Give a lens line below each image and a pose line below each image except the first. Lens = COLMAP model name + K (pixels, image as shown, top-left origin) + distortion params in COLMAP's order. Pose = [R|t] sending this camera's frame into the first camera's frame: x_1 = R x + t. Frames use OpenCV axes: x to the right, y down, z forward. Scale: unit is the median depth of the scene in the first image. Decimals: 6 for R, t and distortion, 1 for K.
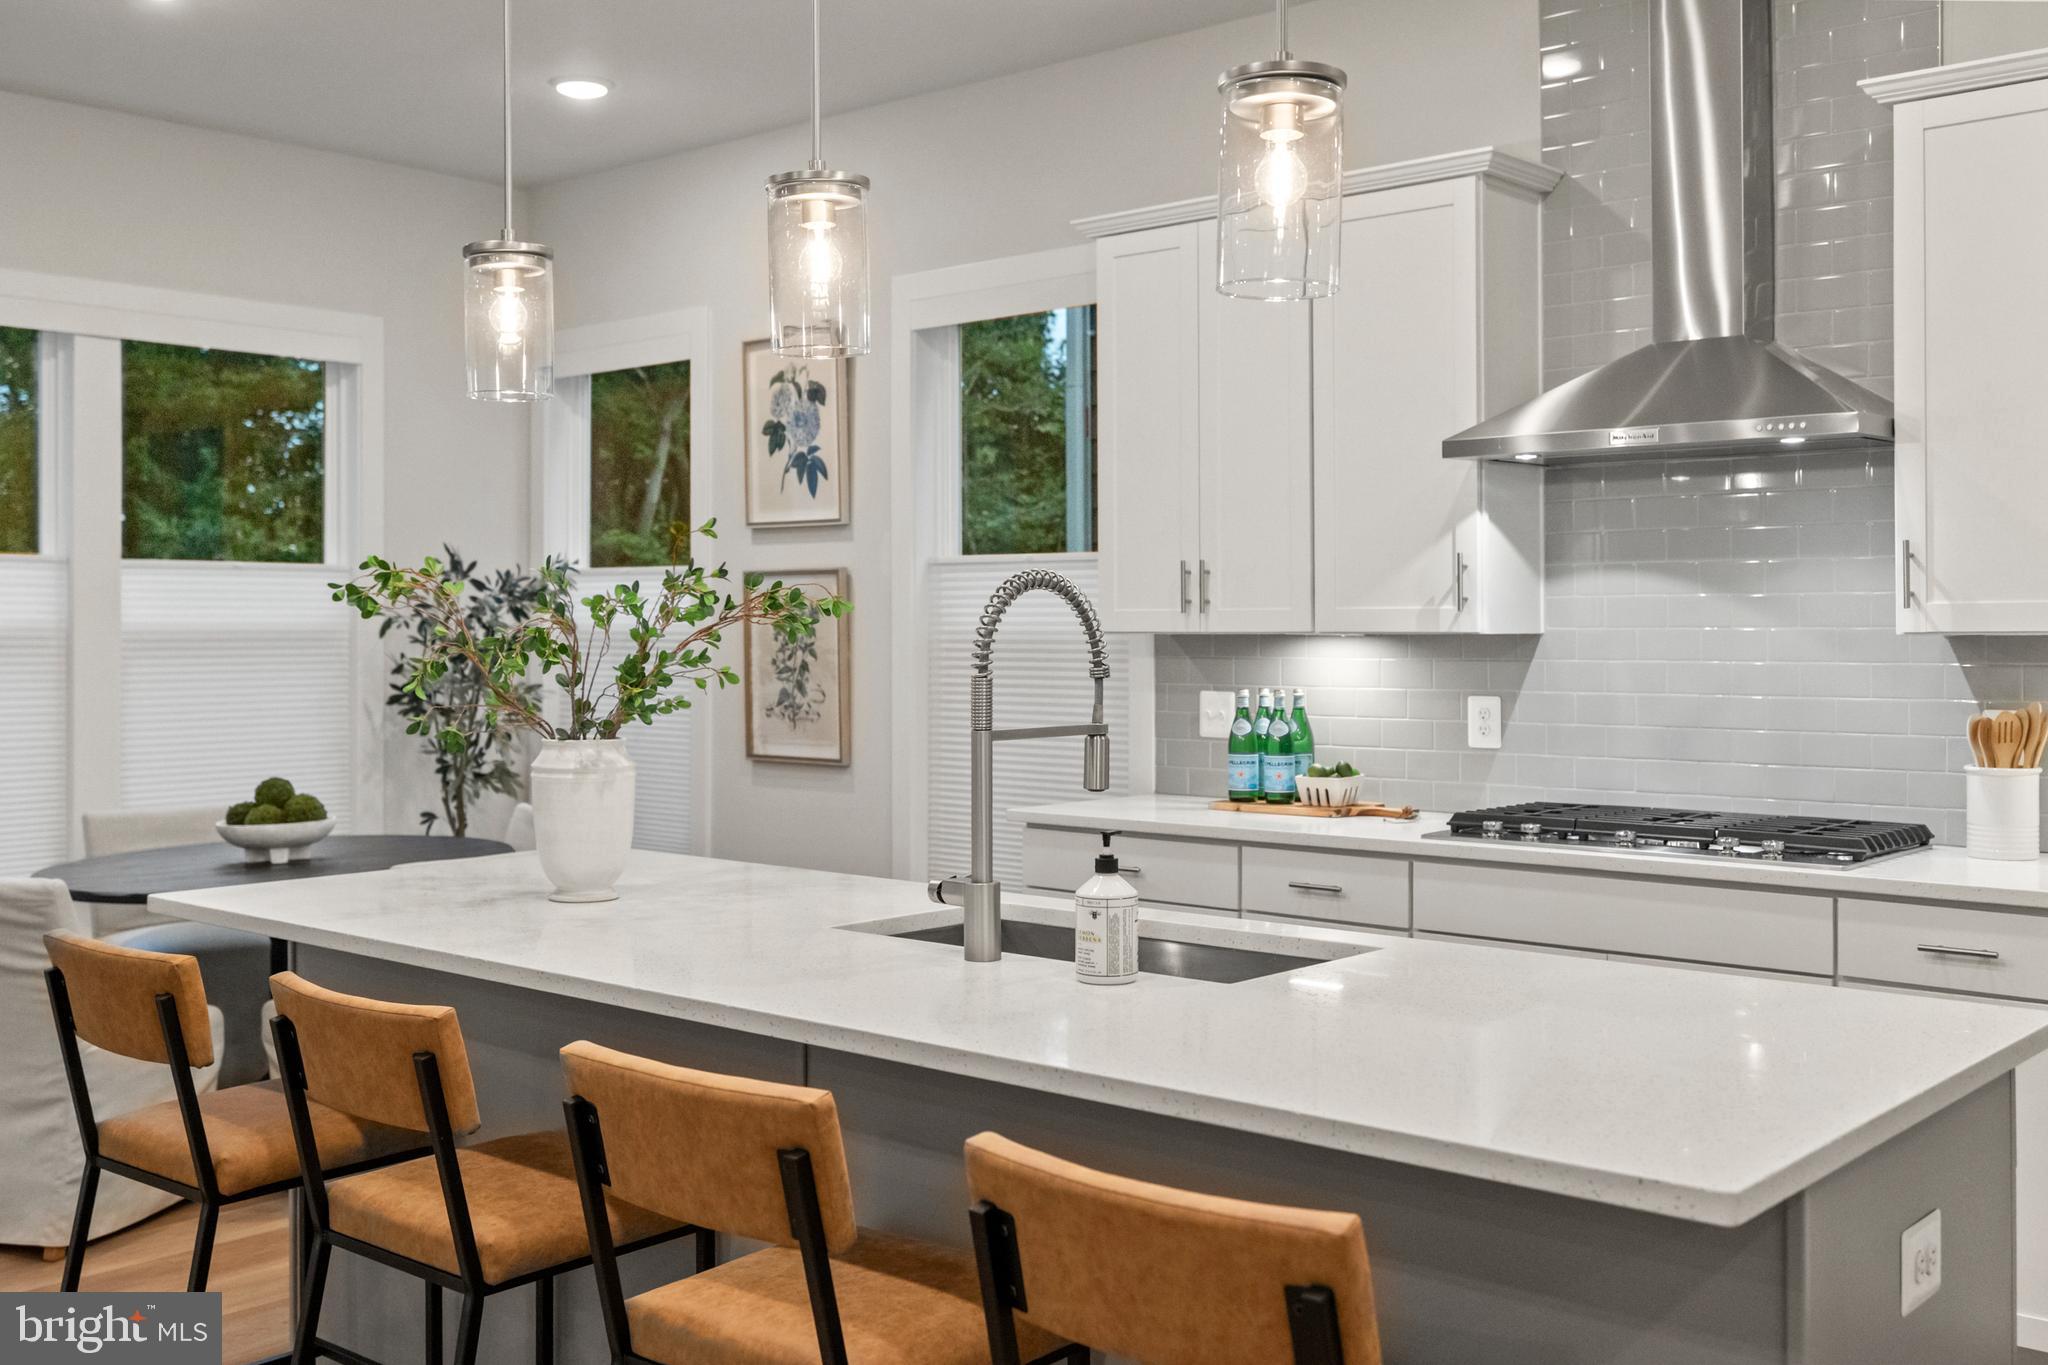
lens RADIAL K [[2019.9, 0, 1010.7], [0, 2019.9, 613.4], [0, 0, 1]] dist [0.005755, 0.000000]
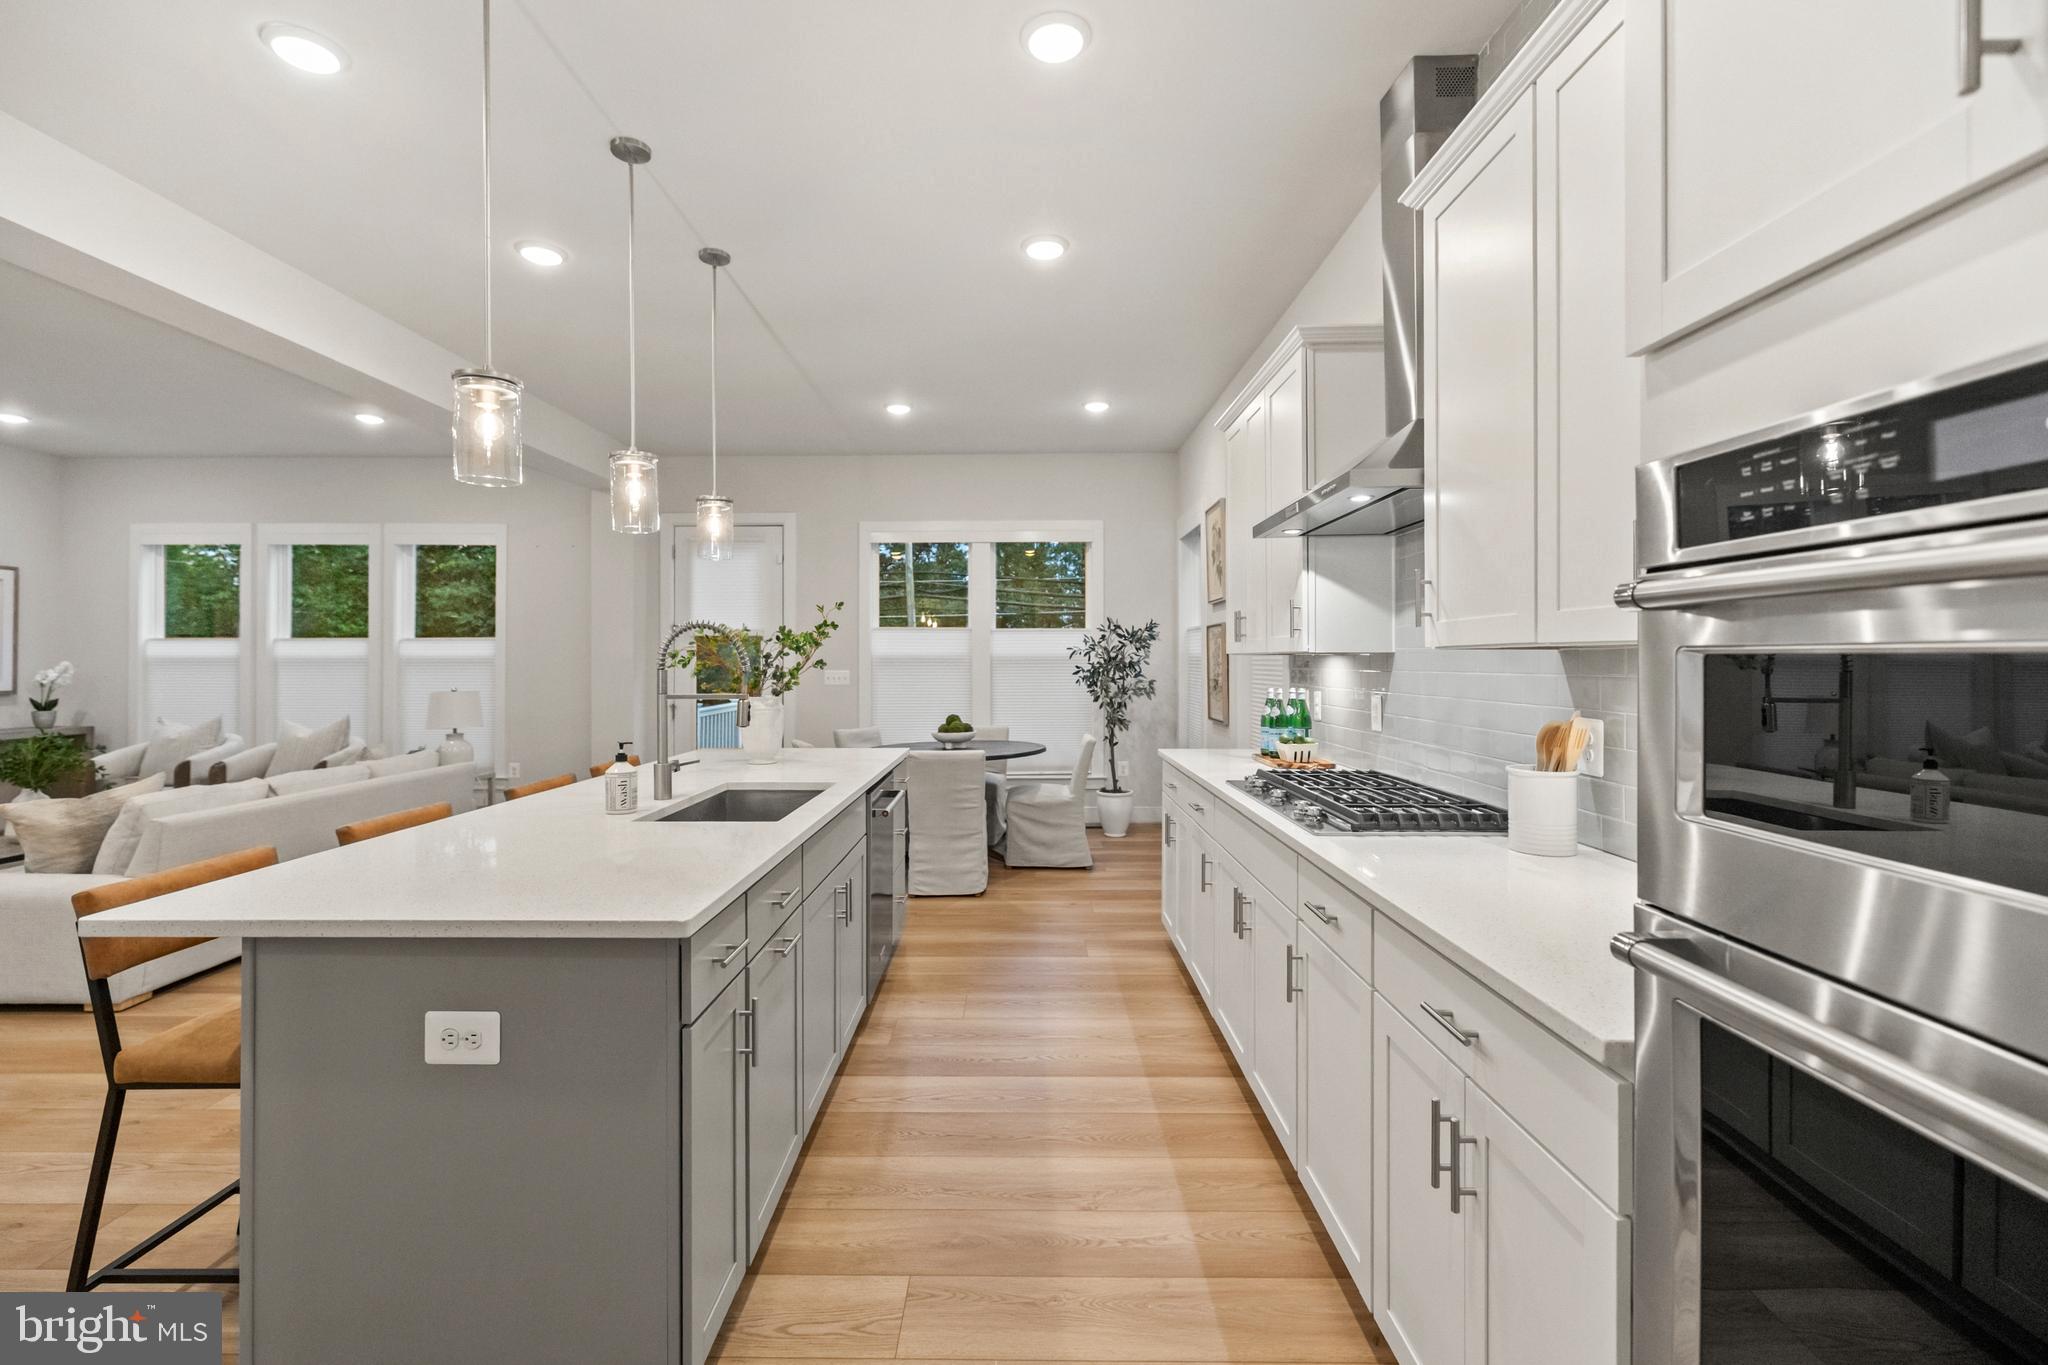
lens RADIAL K [[870.9, 0, 1014.7], [0, 870.9, 672.5], [0, 0, 1]] dist [0.003658, -0.000059]
pose [[0.658961, 0.010618, -0.752102, 0.538084], [0.005890, 0.999797, 0.019276, 0.010545], [0.752154, -0.017132, 0.658765, 0.380837]]
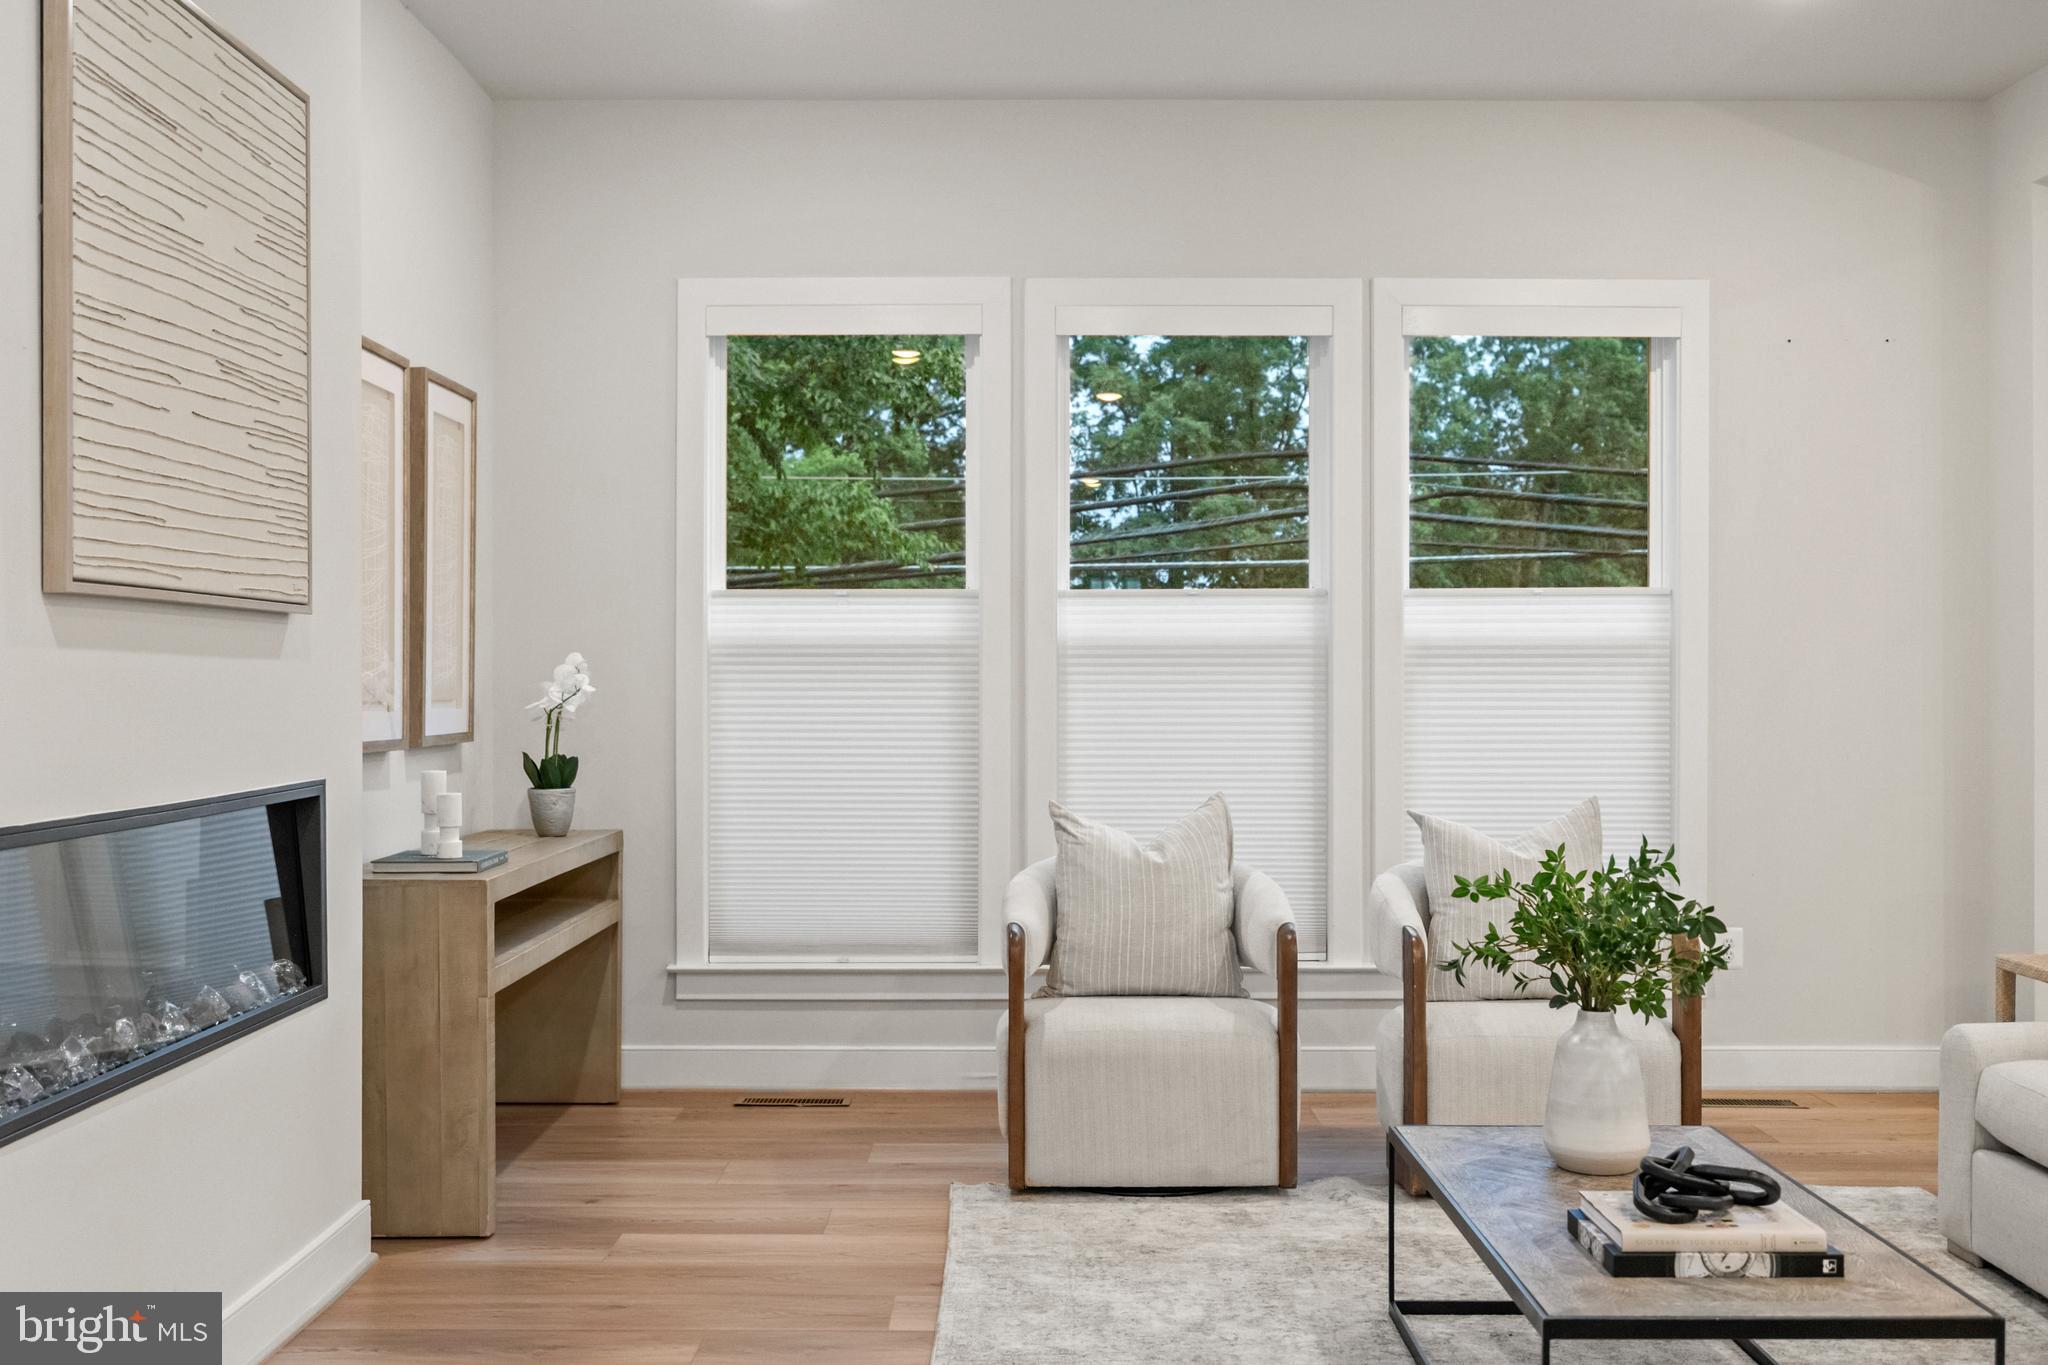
lens RADIAL K [[2019.9, 0, 1031.3], [0, 2019.9, 675.5], [0, 0, 1]] dist [0.005755, 0.000000]
pose [[0.668295, -0.000419, -0.743897, -0.461421], [0.006539, 0.999965, 0.005311, 0.020637], [0.743868, -0.008413, 0.668274, -0.439792]]
